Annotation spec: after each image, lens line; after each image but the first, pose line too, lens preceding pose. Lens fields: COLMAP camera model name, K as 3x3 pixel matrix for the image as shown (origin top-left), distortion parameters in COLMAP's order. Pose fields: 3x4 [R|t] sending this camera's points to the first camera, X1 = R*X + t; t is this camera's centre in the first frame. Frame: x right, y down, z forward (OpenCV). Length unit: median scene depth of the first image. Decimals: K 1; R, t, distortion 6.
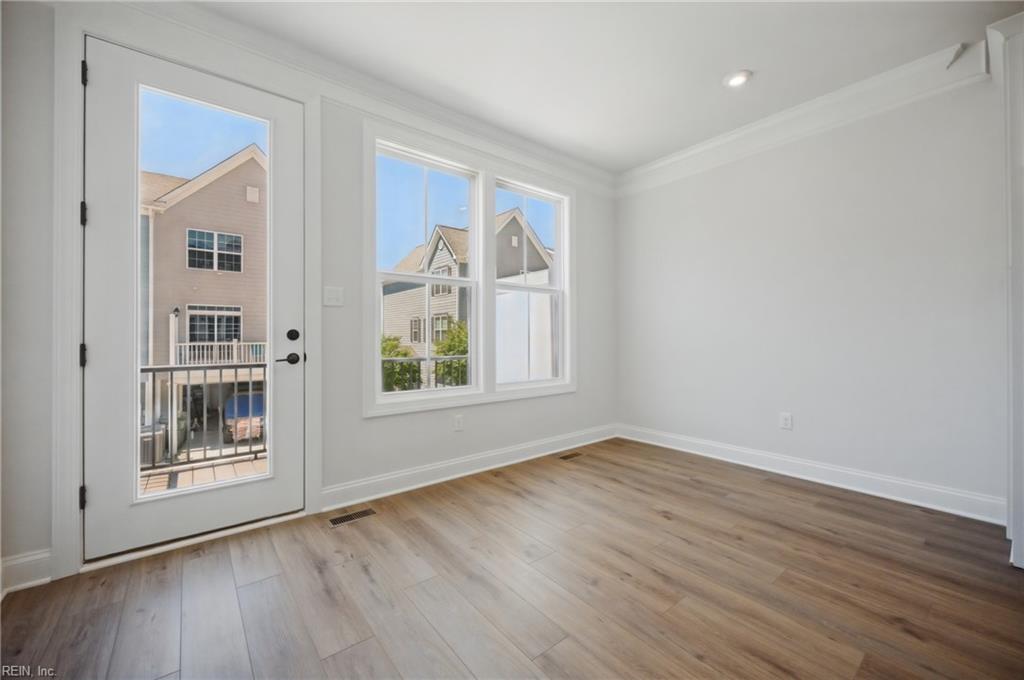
lens RADIAL K [[408.9, 0, 512.0], [0, 408.9, 334.0], [0, 0, 1]] dist [0.000320, -0.000016]
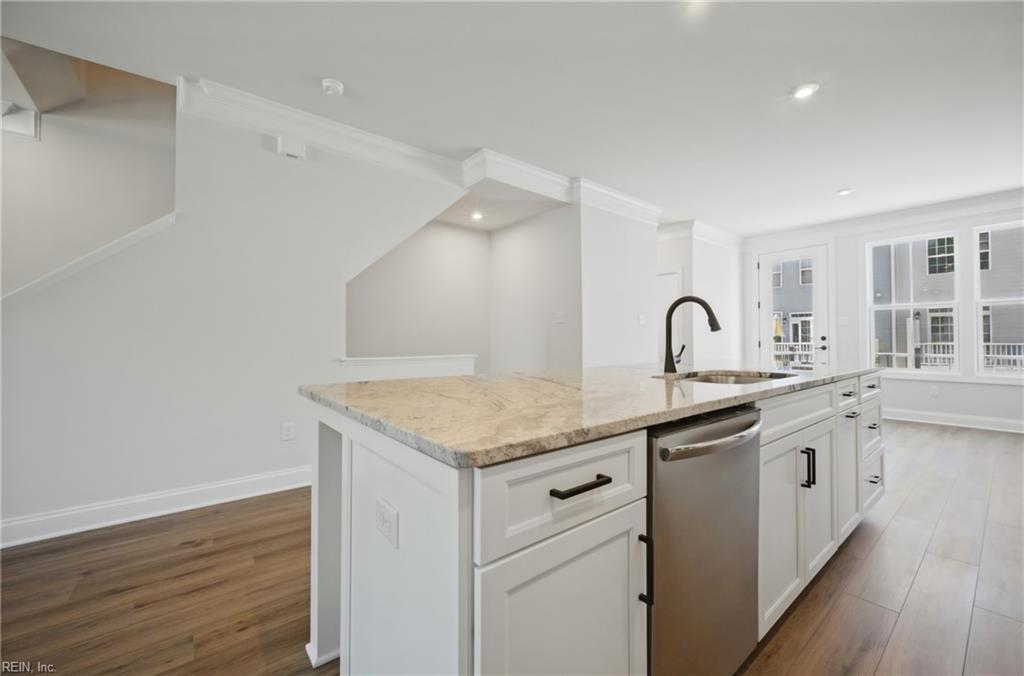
lens RADIAL K [[408.9, 0, 516.0], [0, 408.9, 335.6], [0, 0, 1]] dist [0.000320, -0.000016]
pose [[0.023380, -0.007885, -0.999696, 0.274622], [0.012165, 0.999897, -0.007603, -0.002774], [0.999653, -0.011983, 0.023473, -0.135144]]
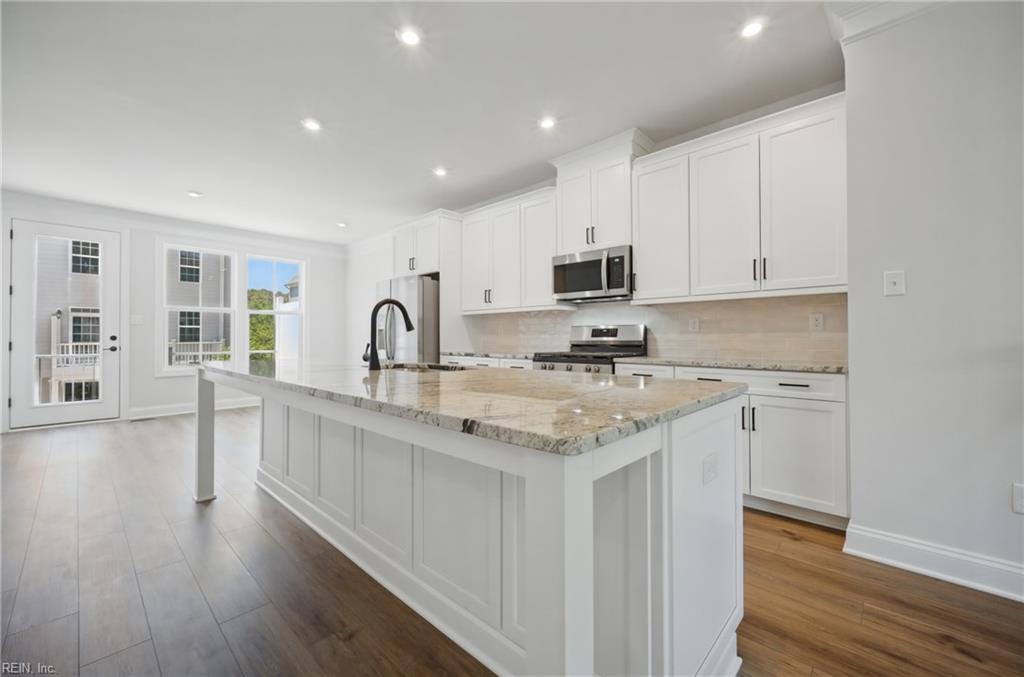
lens RADIAL K [[408.9, 0, 505.1], [0, 408.9, 331.6], [0, 0, 1]] dist [0.000320, -0.000016]
pose [[0.990273, 0.003068, 0.139101, 0.178999], [-0.002158, 0.999975, -0.006686, -0.003222], [-0.139118, 0.006321, 0.990256, -0.212398]]
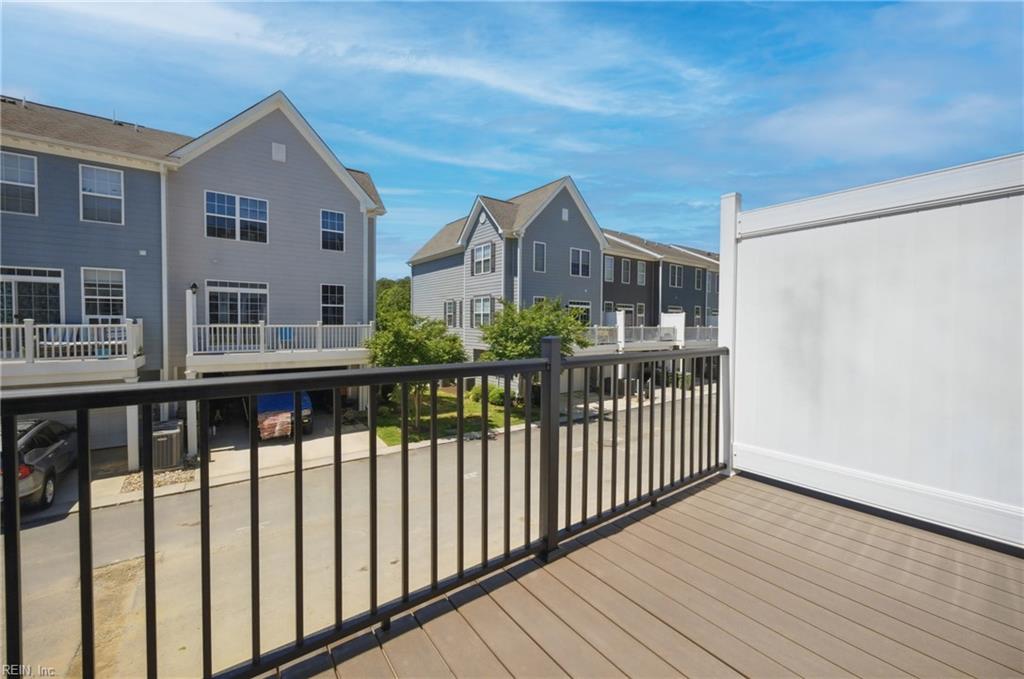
lens RADIAL K [[408.9, 0, 513.0], [0, 408.9, 332.8], [0, 0, 1]] dist [0.000320, -0.000016]
pose [[0.999508, 0.010379, -0.029611, -0.120956], [-0.009414, 0.999426, 0.032542, 0.004778], [0.029932, -0.032247, 0.999032, 0.153592]]
